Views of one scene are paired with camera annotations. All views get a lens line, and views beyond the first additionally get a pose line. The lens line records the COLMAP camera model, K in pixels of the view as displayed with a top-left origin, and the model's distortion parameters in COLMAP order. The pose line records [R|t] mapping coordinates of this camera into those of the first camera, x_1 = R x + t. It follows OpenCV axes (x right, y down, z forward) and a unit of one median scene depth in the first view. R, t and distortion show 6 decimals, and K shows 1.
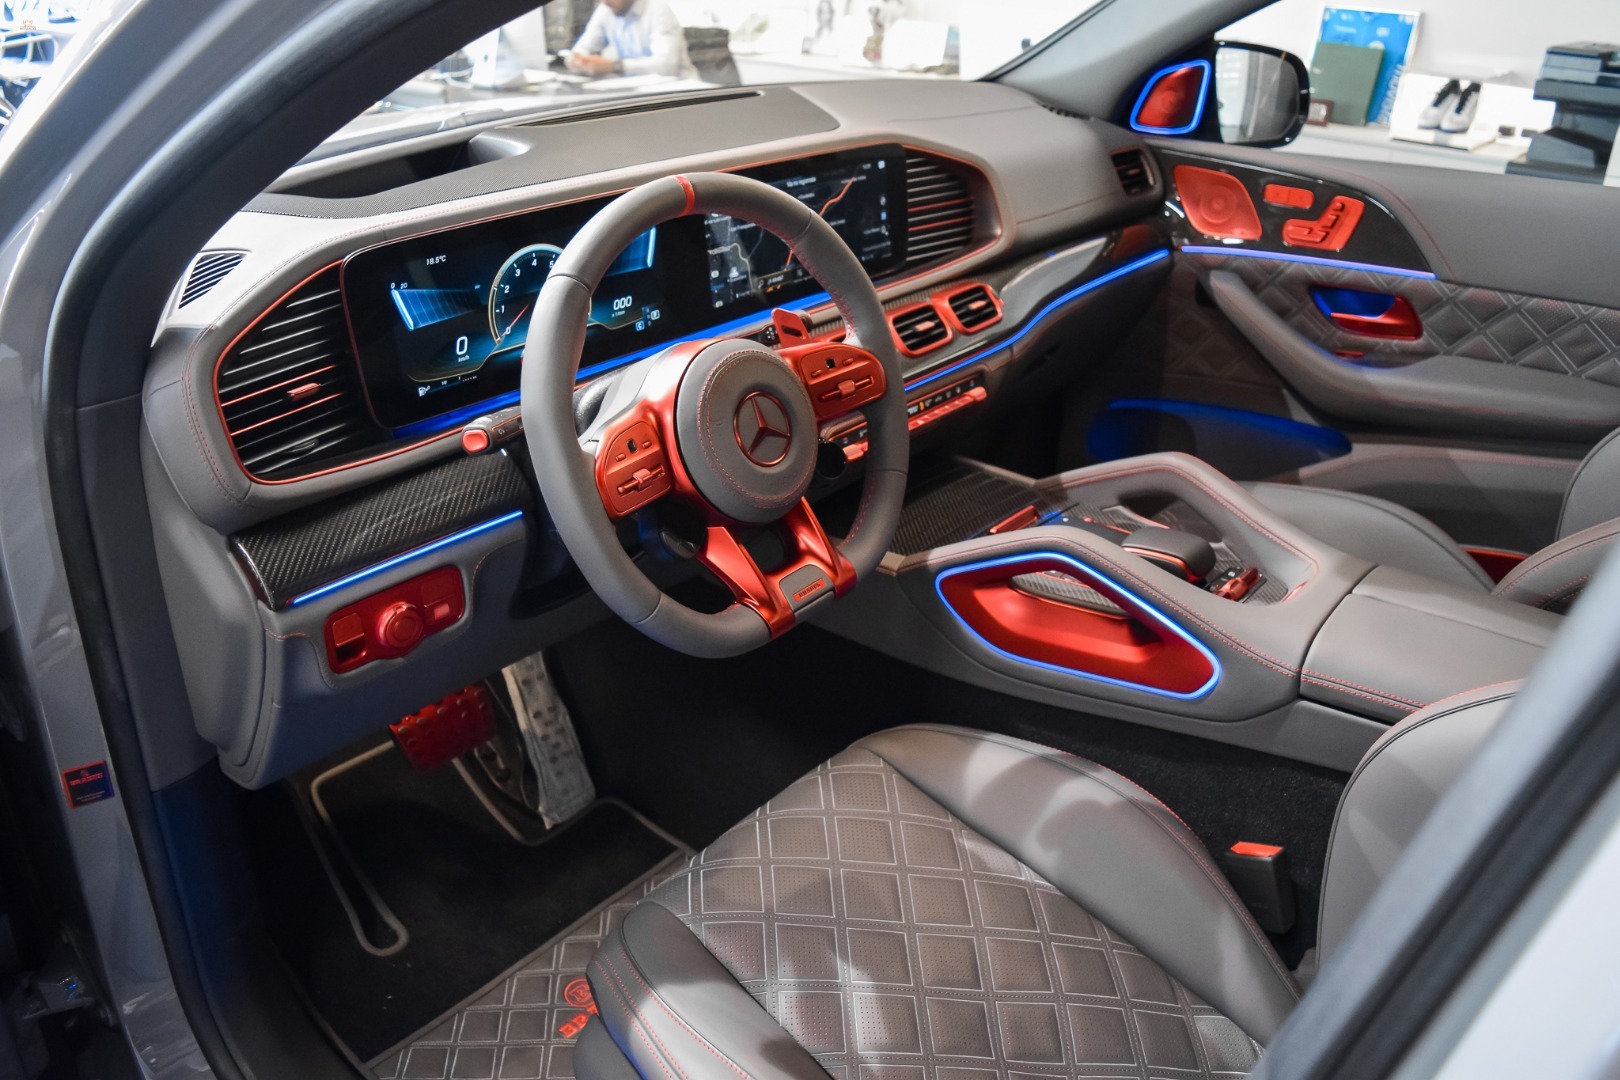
lens RADIAL K [[1287.0, 0, 838.8], [0, 1287.0, 534.9], [0, 0, 1]] dist [-0.081938, 0.001981]
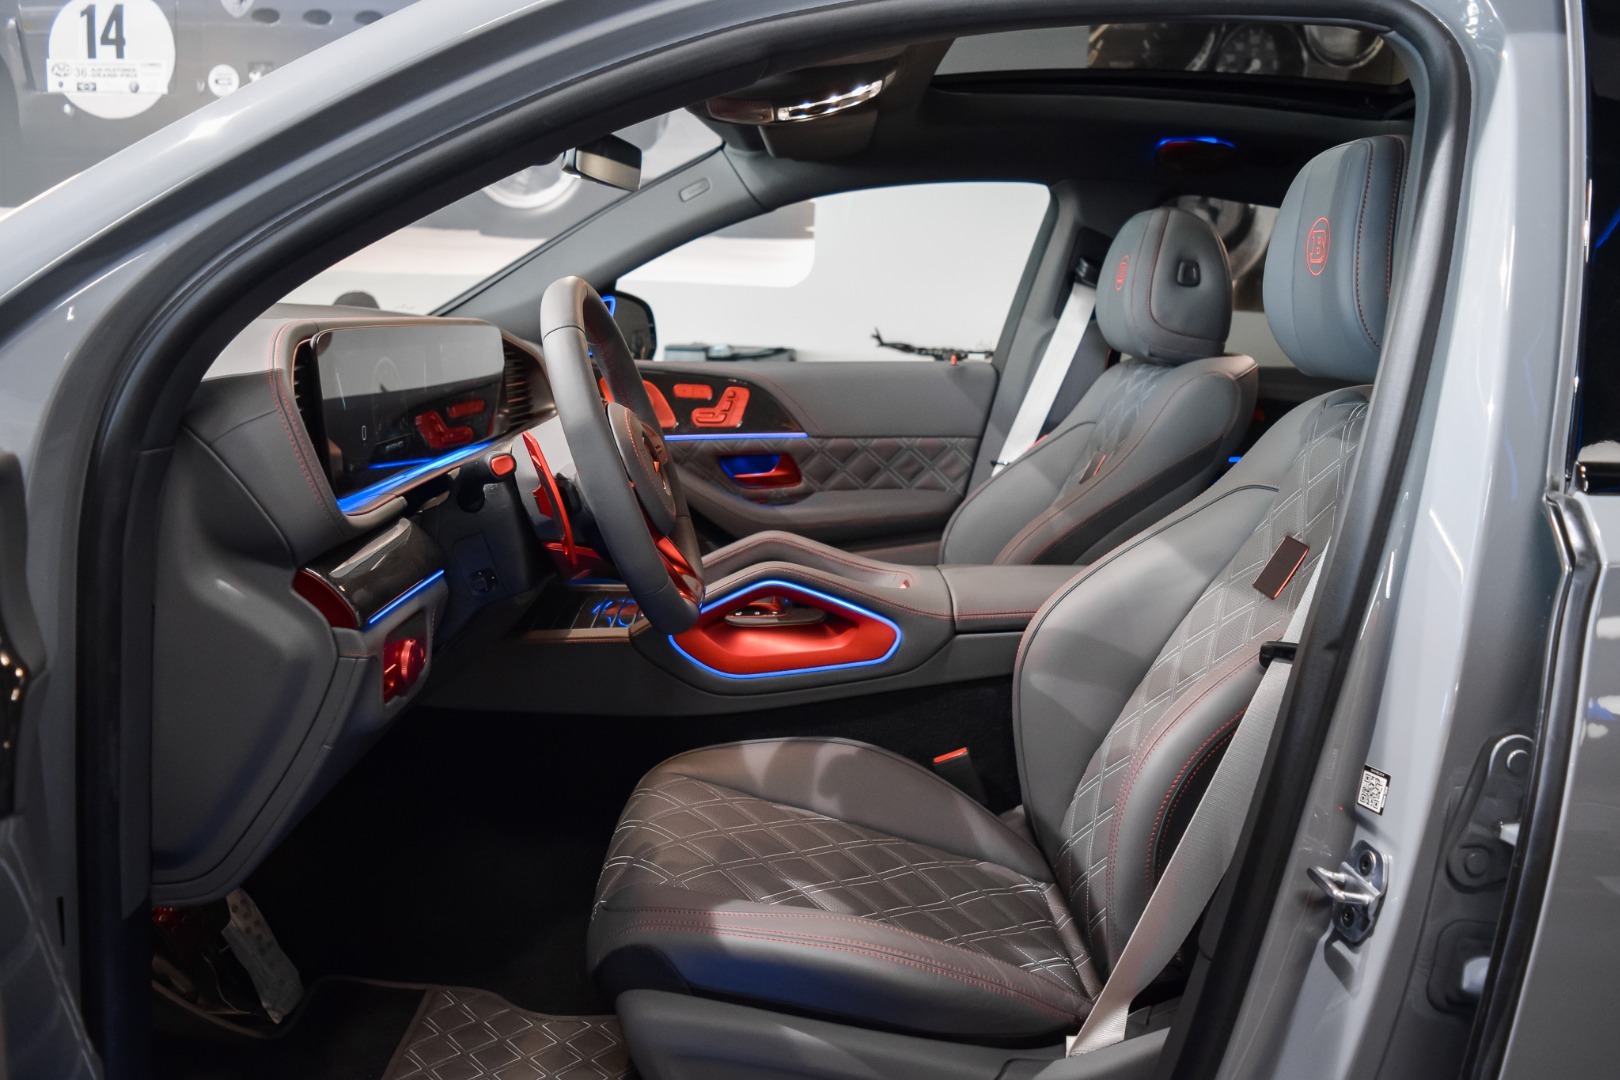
lens RADIAL K [[1287.0, 0, 838.8], [0, 1287.0, 534.9], [0, 0, 1]] dist [-0.081938, 0.001981]
pose [[0.731323, -0.094790, 0.675413, -0.485262], [0.279065, 0.945192, -0.169515, 0.154713], [-0.622326, 0.312454, 0.717692, -0.015277]]
